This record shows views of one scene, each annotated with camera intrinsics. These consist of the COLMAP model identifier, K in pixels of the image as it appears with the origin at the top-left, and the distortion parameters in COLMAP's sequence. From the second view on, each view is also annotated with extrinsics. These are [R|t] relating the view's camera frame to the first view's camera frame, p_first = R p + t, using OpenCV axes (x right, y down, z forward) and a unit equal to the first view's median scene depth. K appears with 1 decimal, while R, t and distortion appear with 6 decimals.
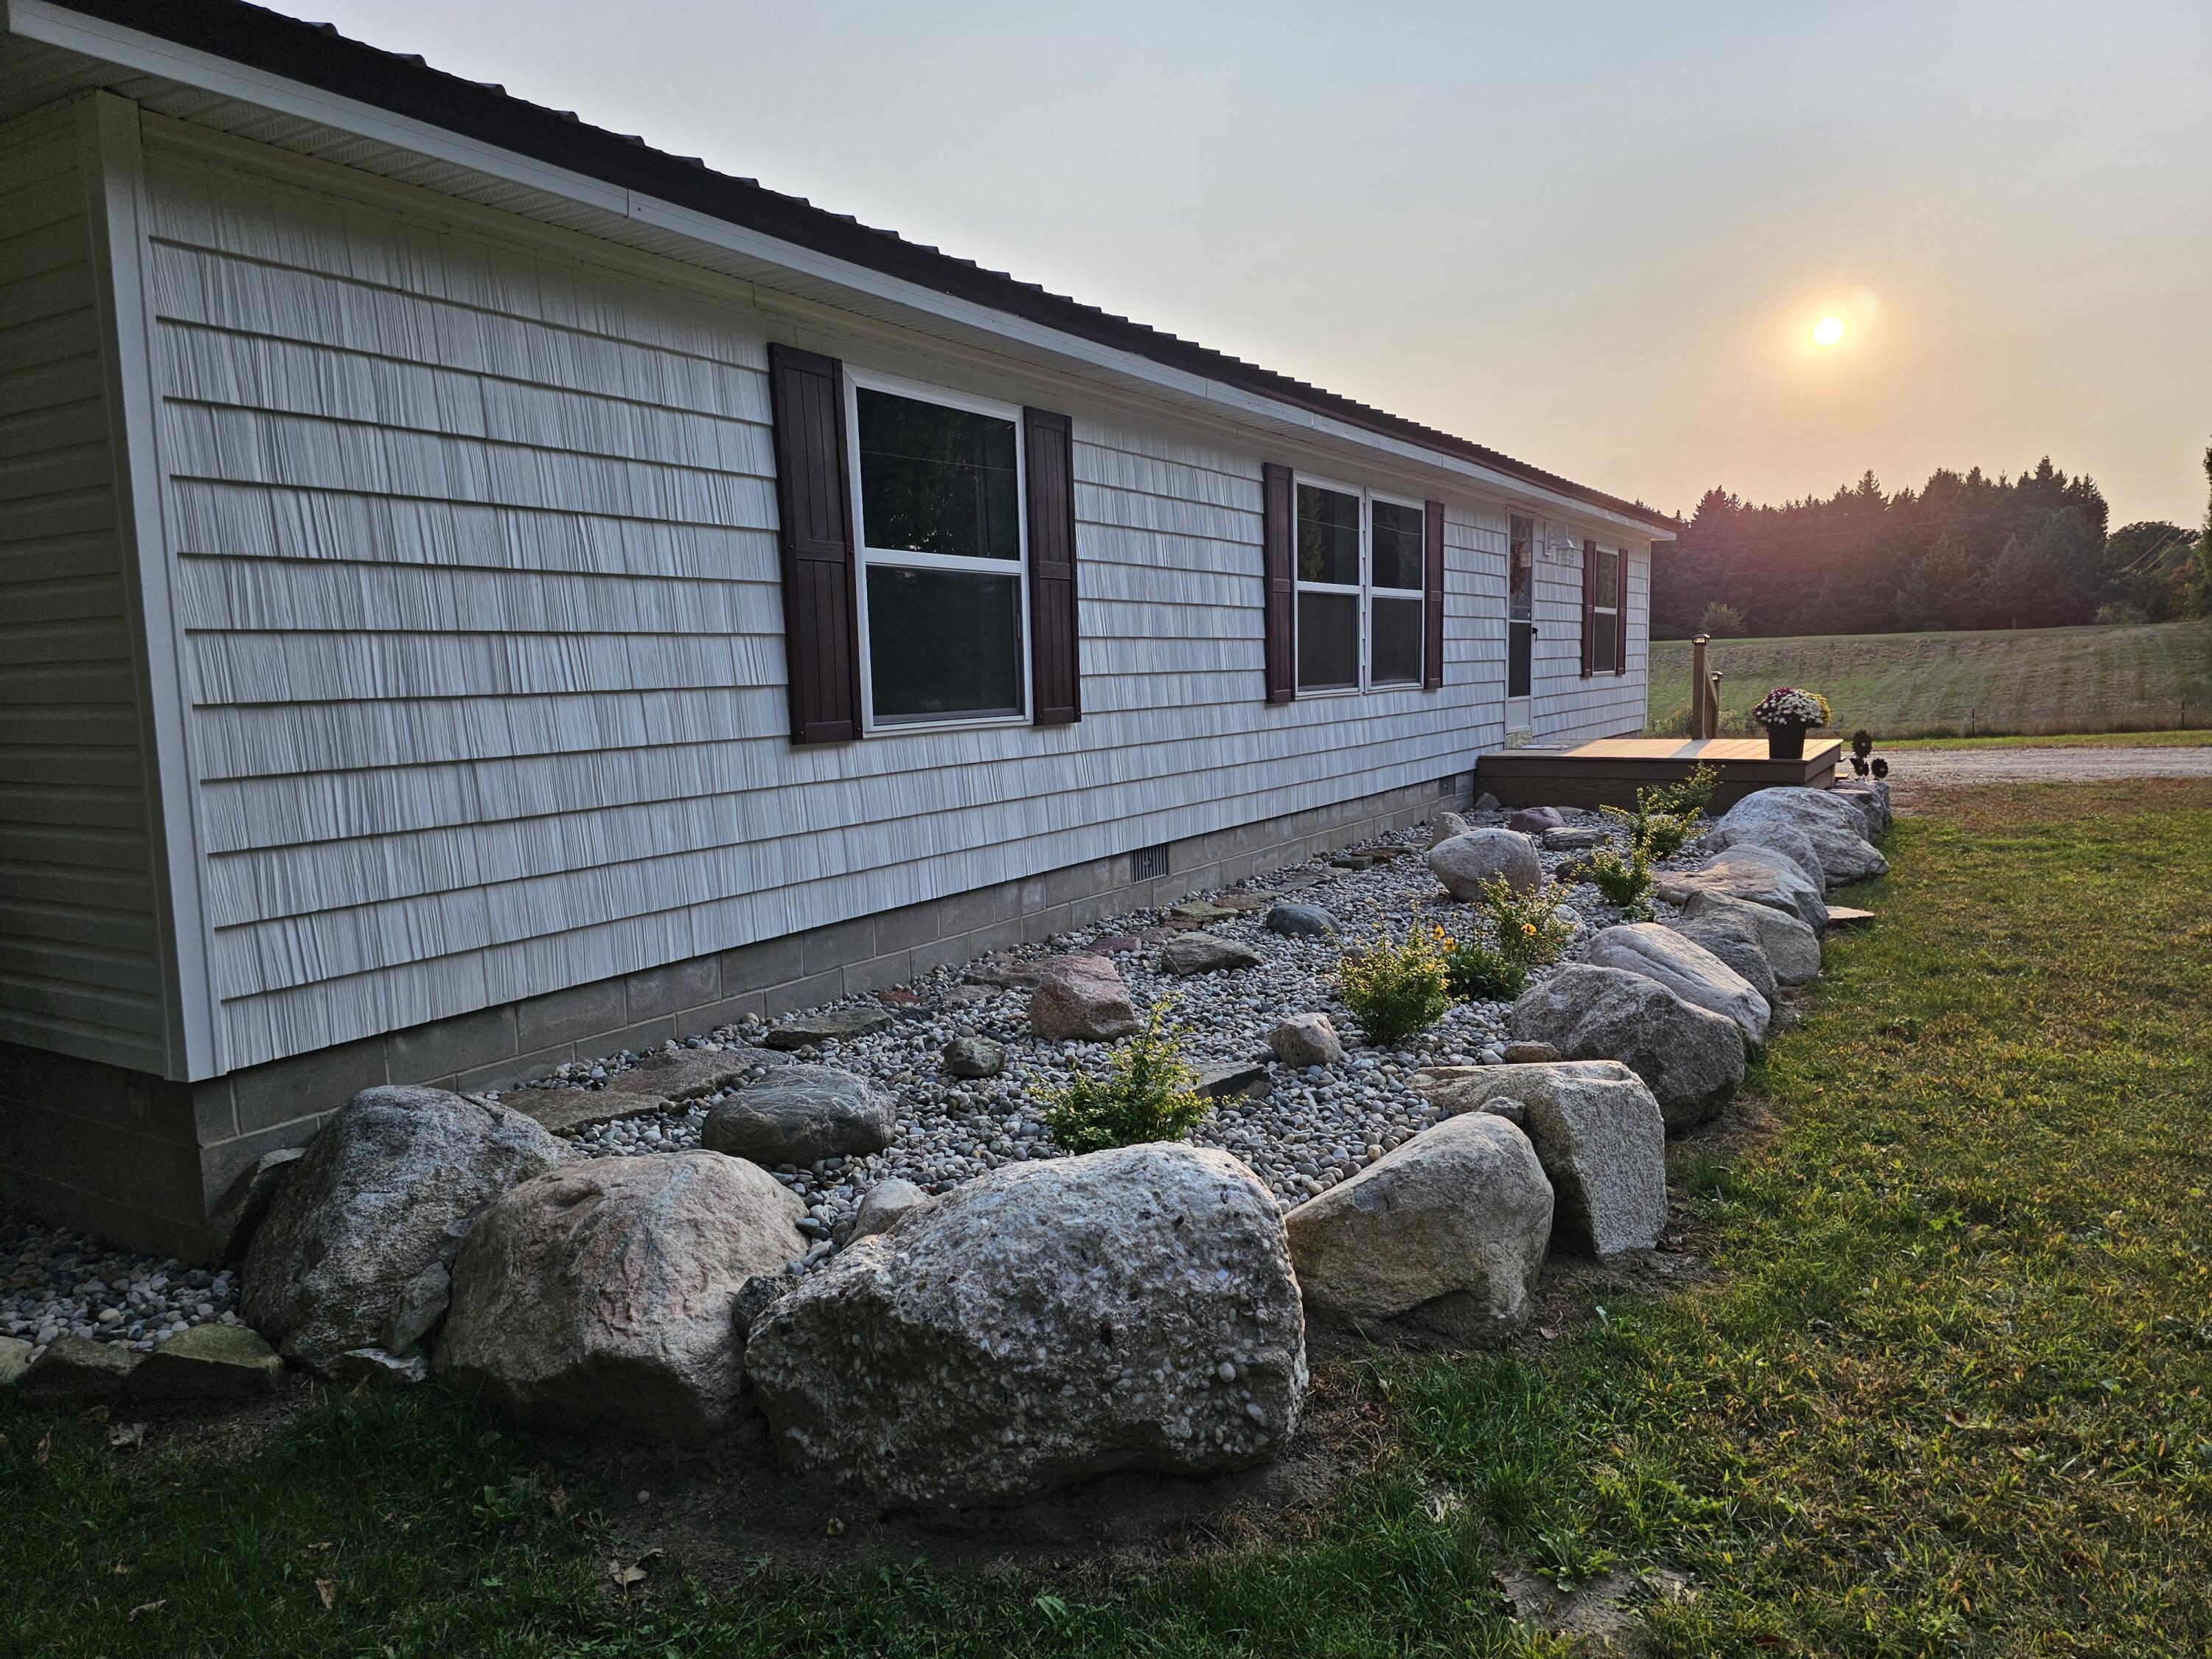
lens RADIAL K [[1453.7, 0, 1113.4], [0, 1453.7, 842.5], [0, 0, 1]] dist [0.115128, -0.160230]
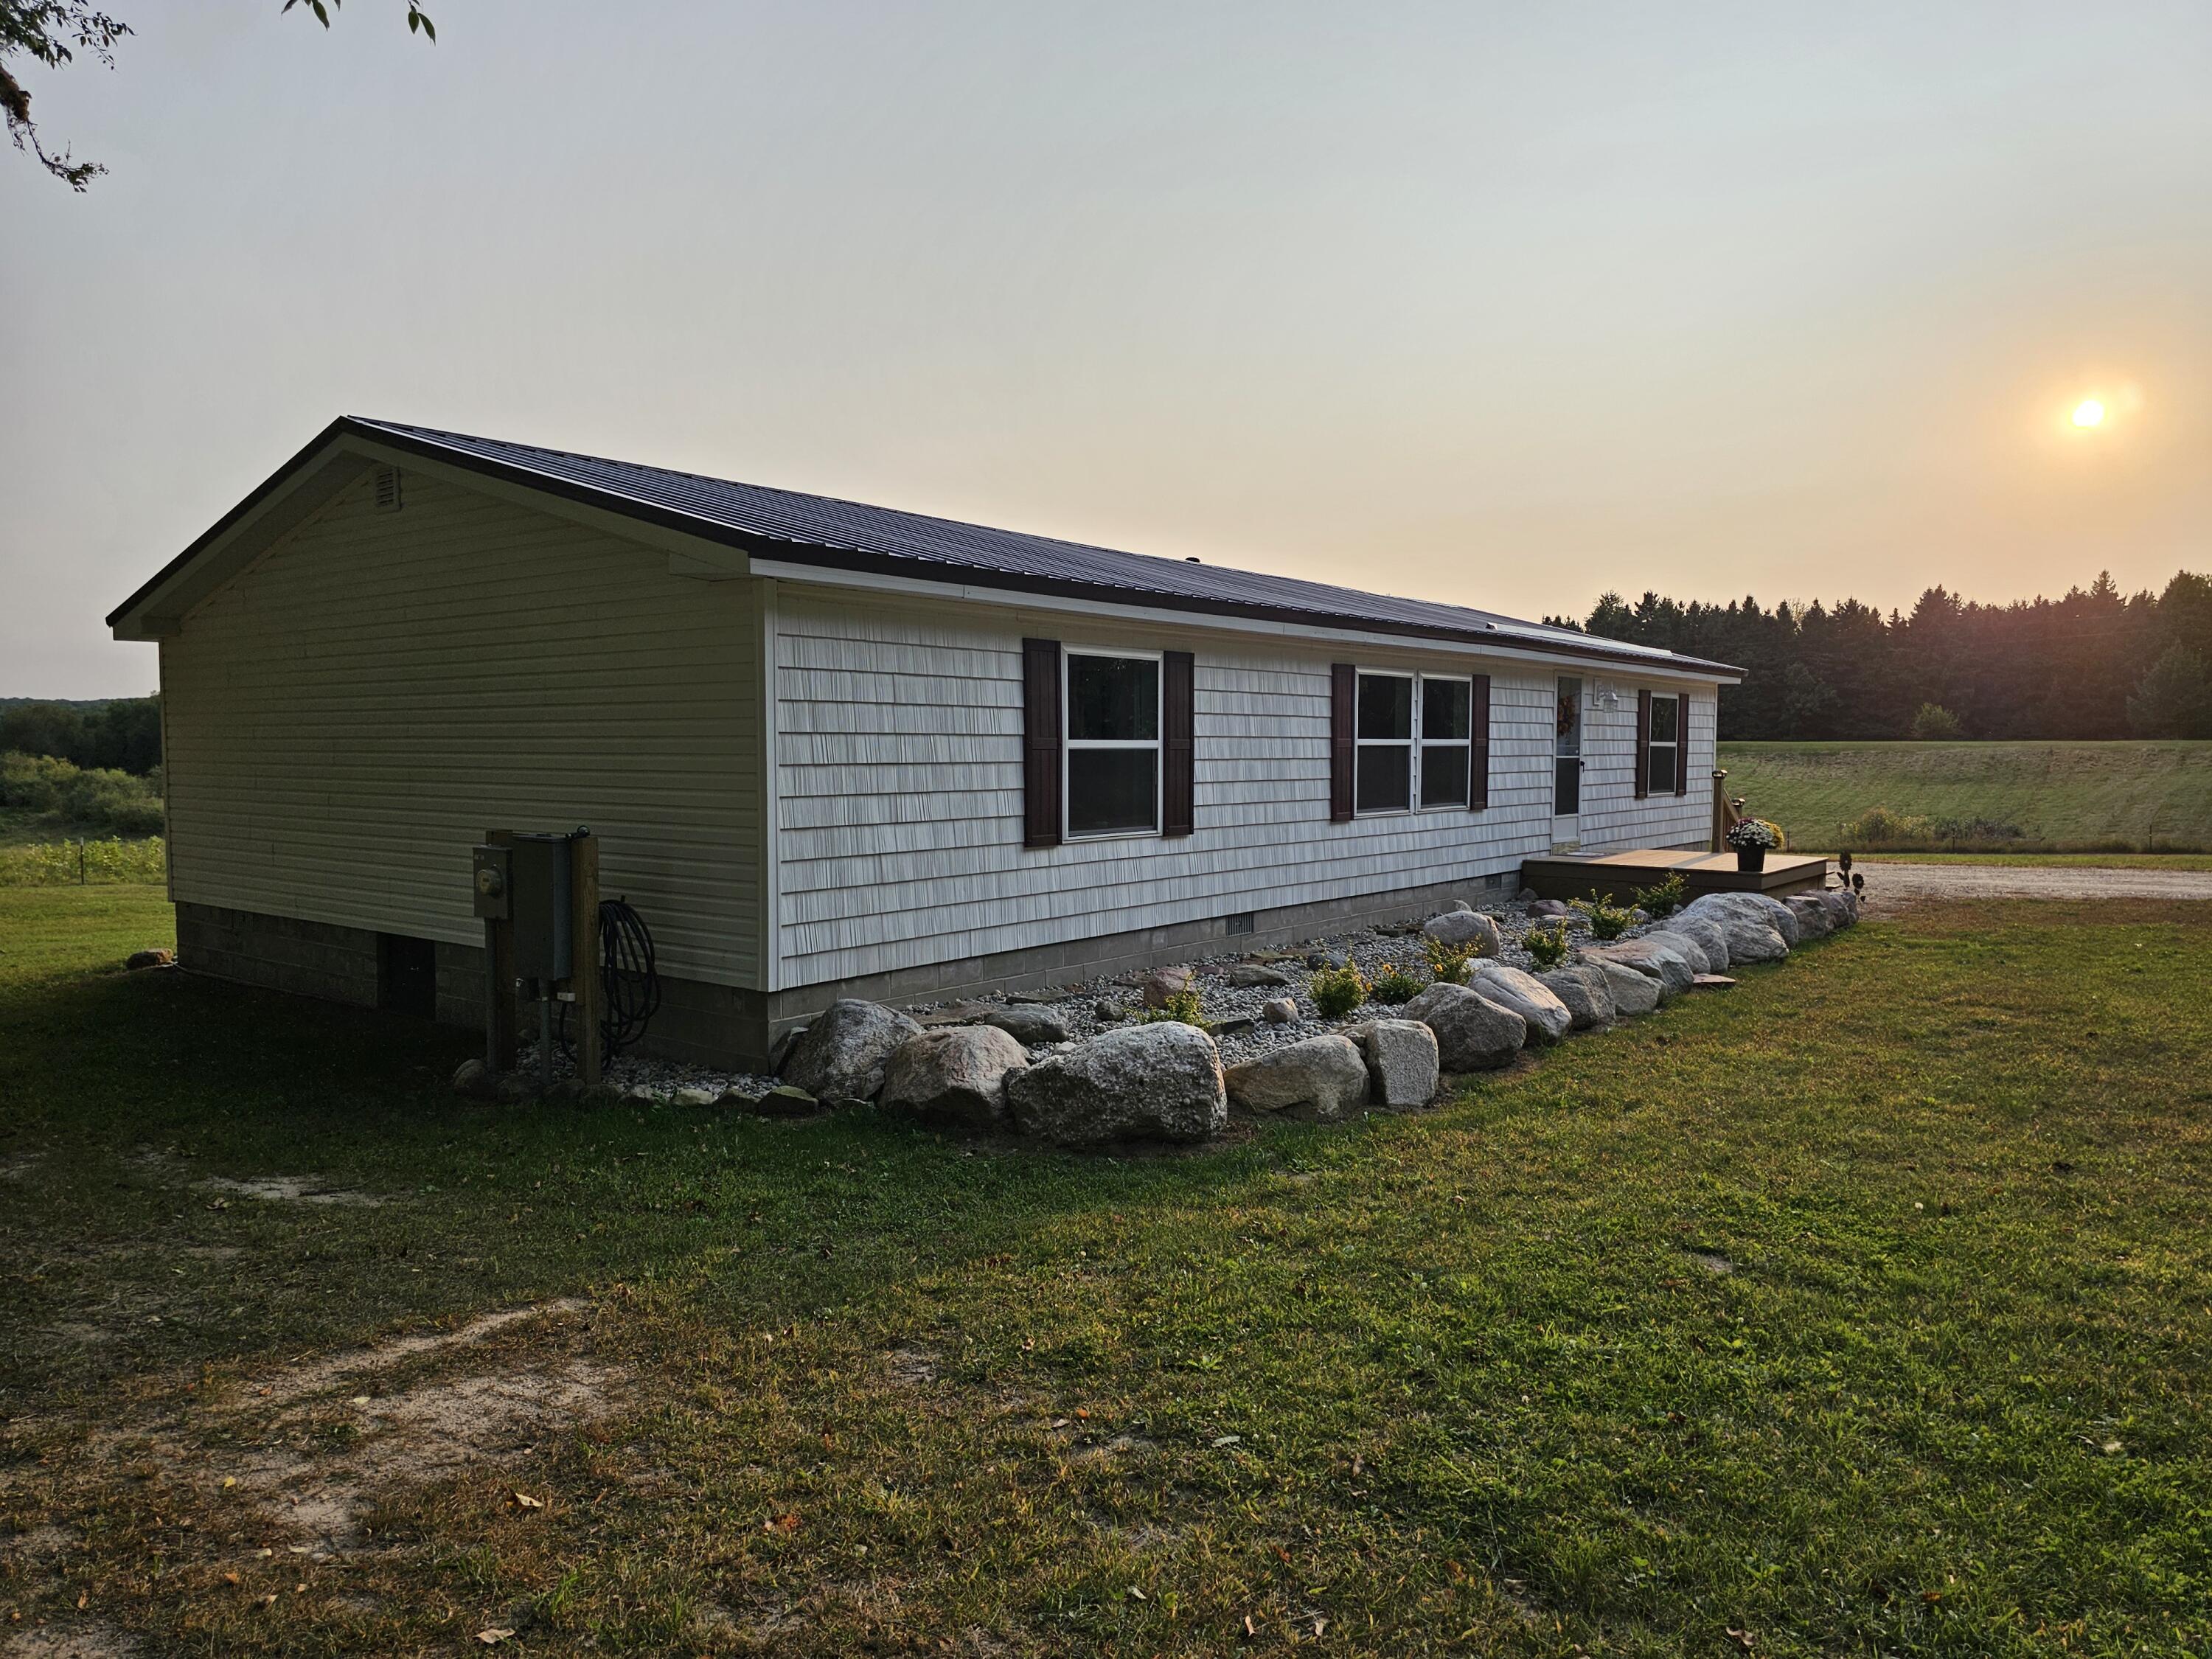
lens RADIAL K [[1453.7, 0, 1113.4], [0, 1453.7, 842.5], [0, 0, 1]] dist [0.115128, -0.160230]
pose [[0.990381, 0.034189, -0.134075, 0.116829], [-0.041224, 0.997895, -0.050053, 0.012691], [0.132082, 0.055099, 0.989706, -0.681297]]
